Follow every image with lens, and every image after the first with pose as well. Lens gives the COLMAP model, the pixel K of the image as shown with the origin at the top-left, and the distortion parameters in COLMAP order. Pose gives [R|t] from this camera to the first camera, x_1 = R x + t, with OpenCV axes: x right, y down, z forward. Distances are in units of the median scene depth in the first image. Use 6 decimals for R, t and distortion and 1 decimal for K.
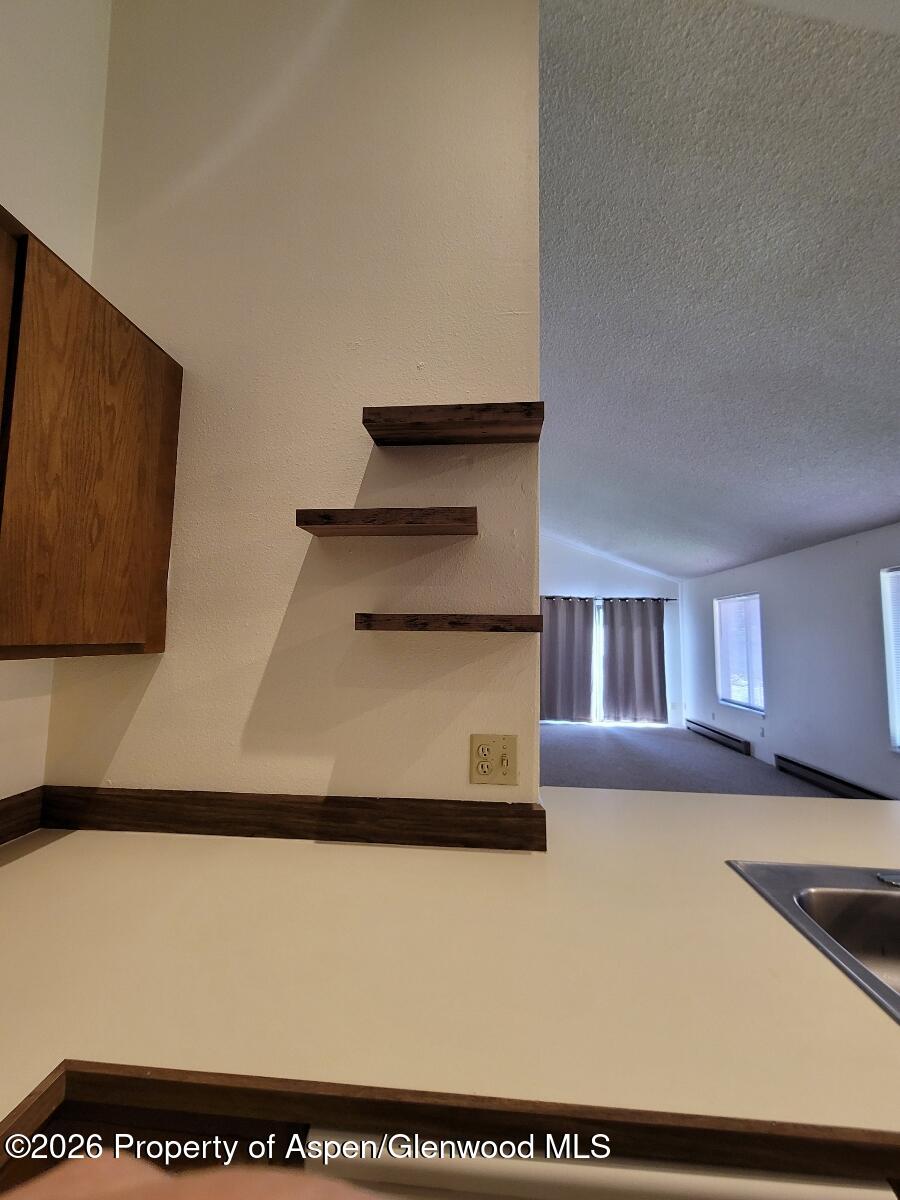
lens RADIAL K [[491.0, 0, 446.3], [0, 491.0, 598.7], [0, 0, 1]] dist [-0.001673, 0.000025]
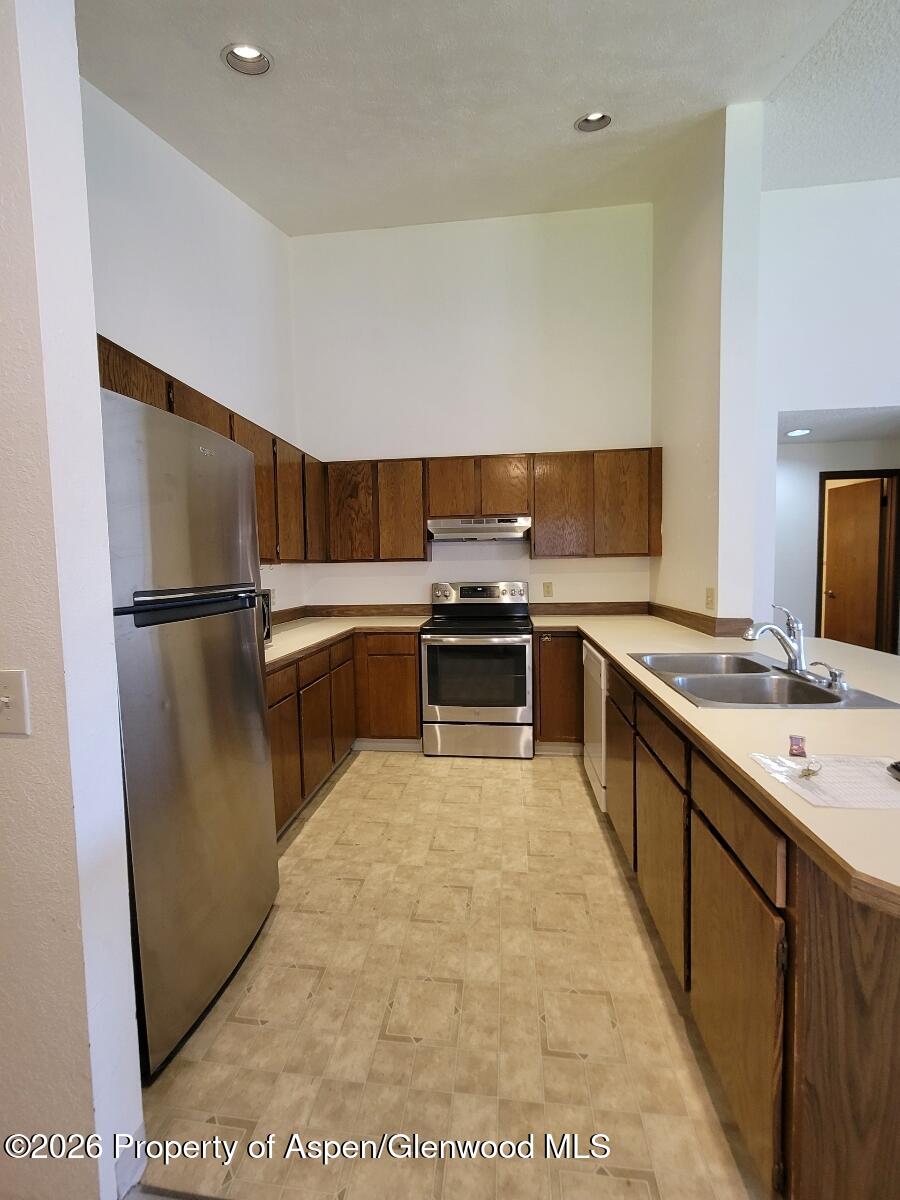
lens RADIAL K [[491.0, 0, 446.3], [0, 491.0, 598.7], [0, 0, 1]] dist [-0.001673, 0.000025]
pose [[-0.040831, 0.052065, -0.997809, 2.510293], [0.100519, 0.993789, 0.047742, 0.103978], [0.994097, -0.098350, -0.045810, -0.111803]]
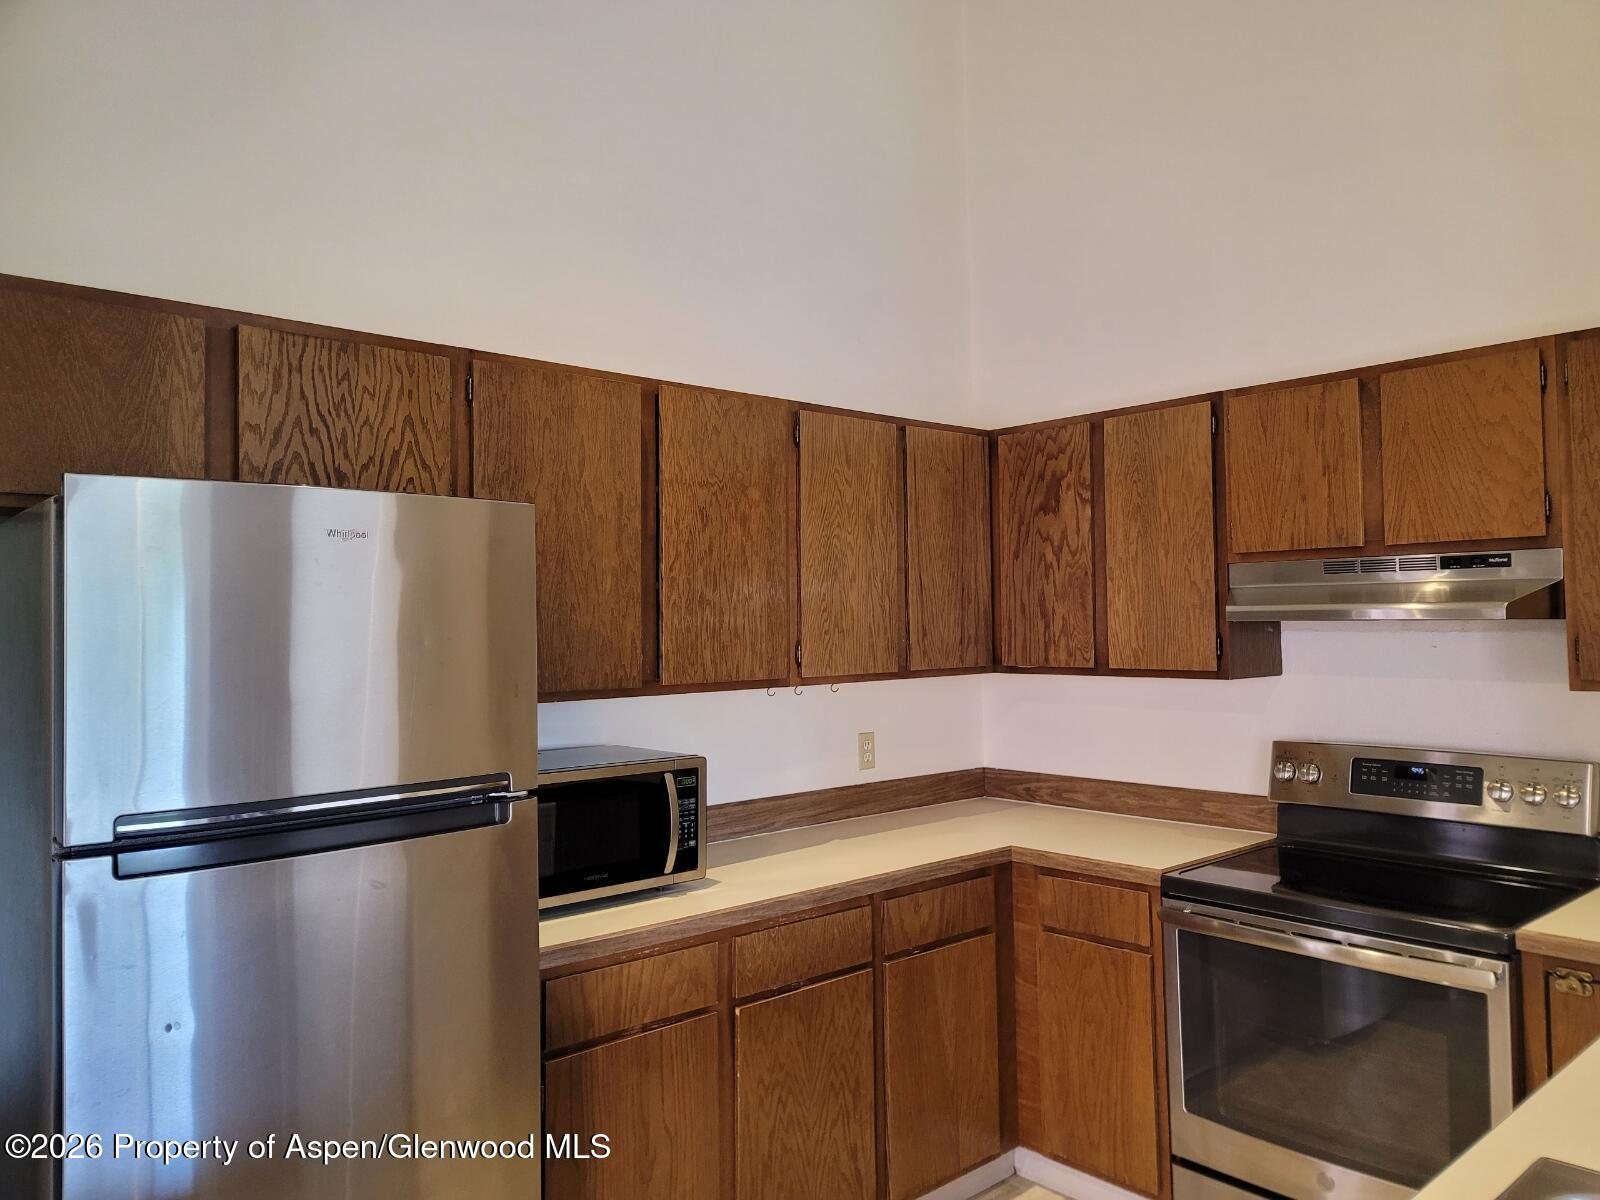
lens RADIAL K [[1144.0, 0, 794.2], [0, 1144.0, 585.4], [0, 0, 1]] dist [0.061812, -0.067659]
pose [[-0.687340, -0.033851, -0.725547, 1.889453], [0.063917, 0.992219, -0.106844, 0.000865], [0.723518, -0.119813, -0.679828, 0.772194]]
